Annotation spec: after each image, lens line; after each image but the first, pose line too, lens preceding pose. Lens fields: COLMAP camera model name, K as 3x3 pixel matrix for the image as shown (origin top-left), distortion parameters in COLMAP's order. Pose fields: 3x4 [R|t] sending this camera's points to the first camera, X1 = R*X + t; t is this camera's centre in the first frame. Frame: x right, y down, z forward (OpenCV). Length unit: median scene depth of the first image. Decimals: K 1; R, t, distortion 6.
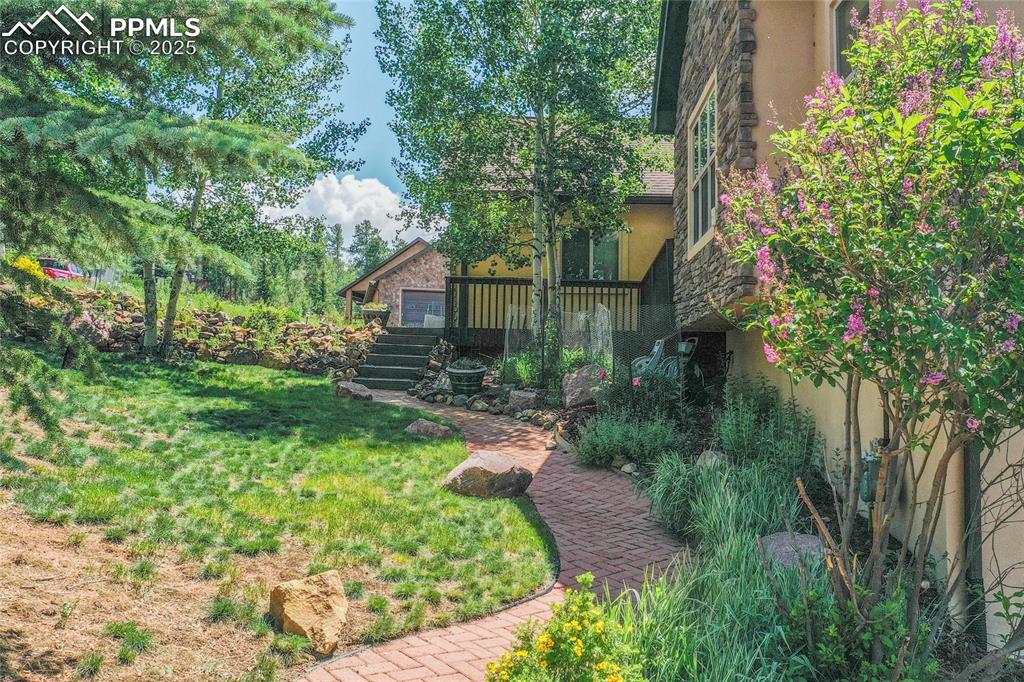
lens RADIAL K [[847.5, 0, 511.5], [0, 847.5, 334.6], [0, 0, 1]] dist [0.020054, -0.018277]
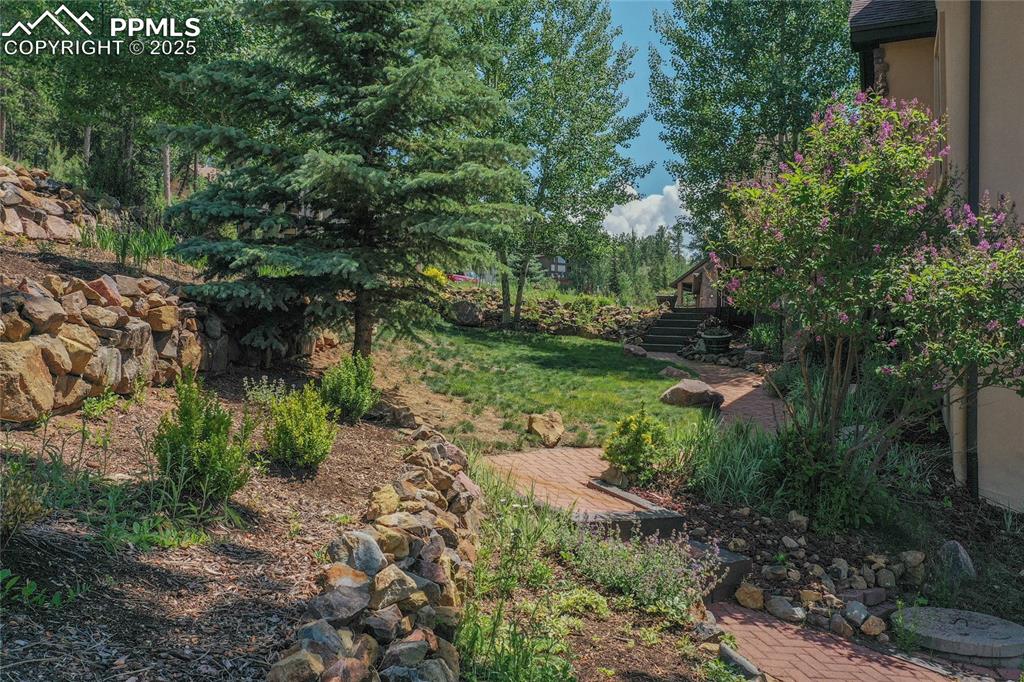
lens RADIAL K [[847.5, 0, 513.2], [0, 847.5, 342.3], [0, 0, 1]] dist [0.020054, -0.018277]
pose [[0.906637, -0.009020, -0.421815, 0.214654], [0.015346, 0.999815, 0.011603, 0.030077], [0.421633, -0.016993, 0.906608, -0.349409]]
